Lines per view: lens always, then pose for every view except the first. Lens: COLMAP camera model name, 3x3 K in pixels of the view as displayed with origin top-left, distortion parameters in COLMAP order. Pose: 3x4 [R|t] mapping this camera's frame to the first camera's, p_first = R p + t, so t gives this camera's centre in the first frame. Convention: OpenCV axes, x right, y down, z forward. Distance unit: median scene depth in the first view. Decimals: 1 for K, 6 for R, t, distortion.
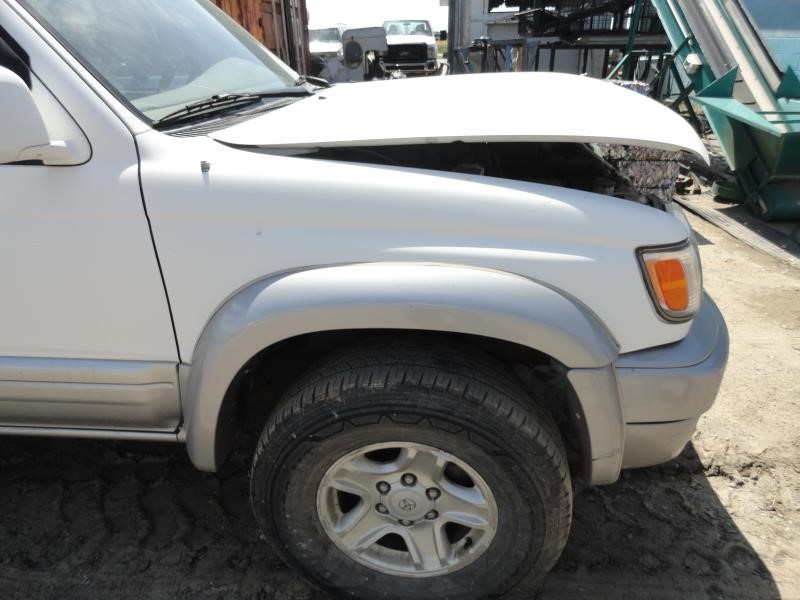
lens RADIAL K [[554.1, 0, 403.4], [0, 554.1, 305.0], [0, 0, 1]] dist [0.000392, 0.001713]
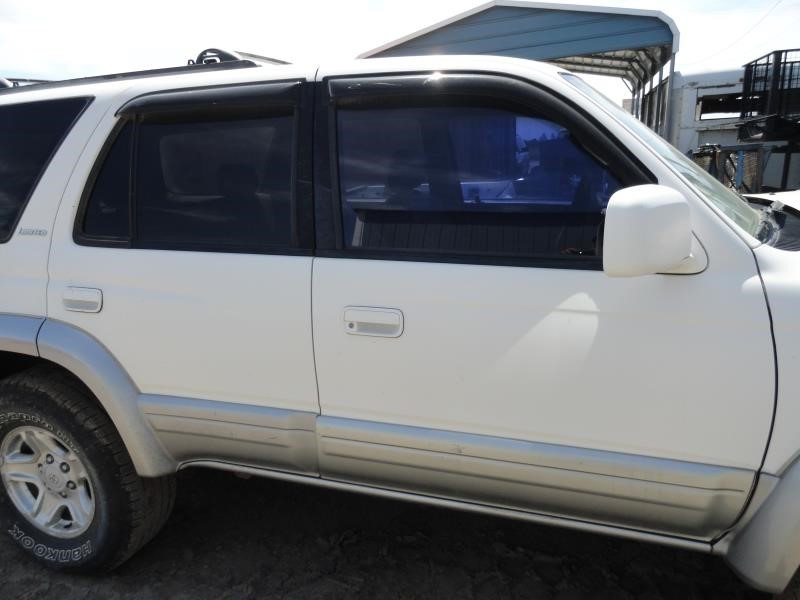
lens RADIAL K [[554.1, 0, 403.4], [0, 554.1, 305.0], [0, 0, 1]] dist [0.000392, 0.001713]
pose [[0.968034, 0.041819, -0.247307, -0.765082], [-0.083434, 0.983540, -0.160272, 0.022528], [0.236534, 0.175783, 0.955590, -0.136848]]
